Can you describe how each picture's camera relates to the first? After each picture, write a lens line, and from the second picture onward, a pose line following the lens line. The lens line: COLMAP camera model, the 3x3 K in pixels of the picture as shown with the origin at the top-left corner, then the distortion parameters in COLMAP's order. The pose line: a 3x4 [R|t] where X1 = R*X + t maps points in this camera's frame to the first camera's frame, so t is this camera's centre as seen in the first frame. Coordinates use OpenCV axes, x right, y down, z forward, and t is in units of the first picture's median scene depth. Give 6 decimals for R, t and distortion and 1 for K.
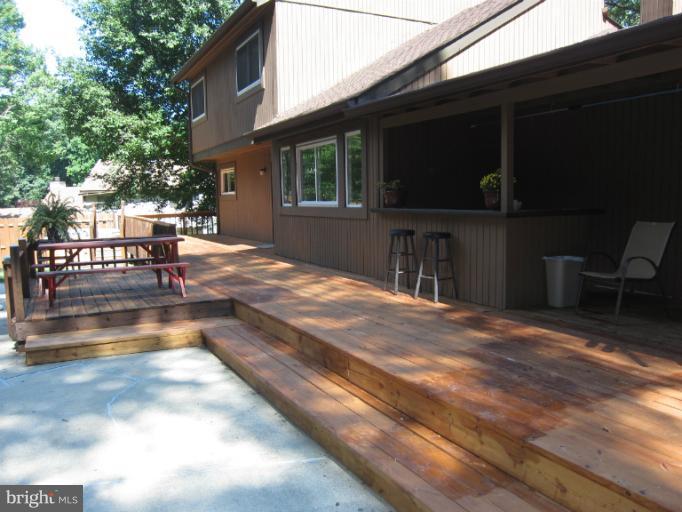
lens RADIAL K [[562.9, 0, 334.2], [0, 562.9, 258.4], [0, 0, 1]] dist [-0.074696, 0.039297]
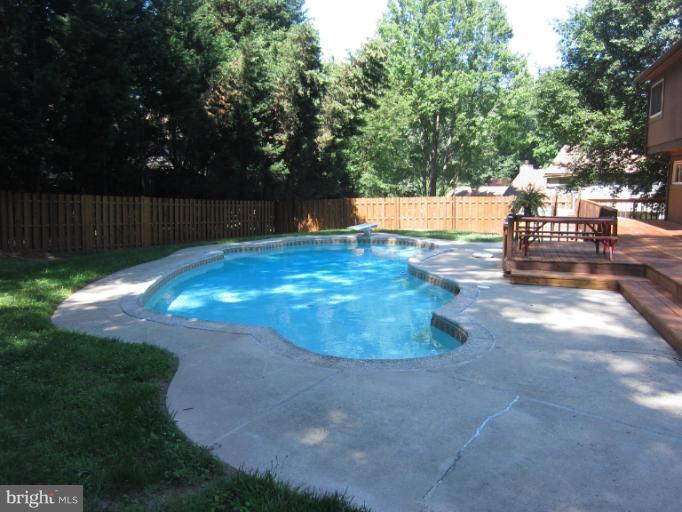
lens RADIAL K [[562.9, 0, 334.2], [0, 562.9, 258.4], [0, 0, 1]] dist [-0.074696, 0.039297]
pose [[0.709320, 0.115695, -0.695327, 0.088707], [-0.089330, 0.993239, 0.074137, 0.008545], [0.699203, 0.009526, 0.714860, -0.213465]]
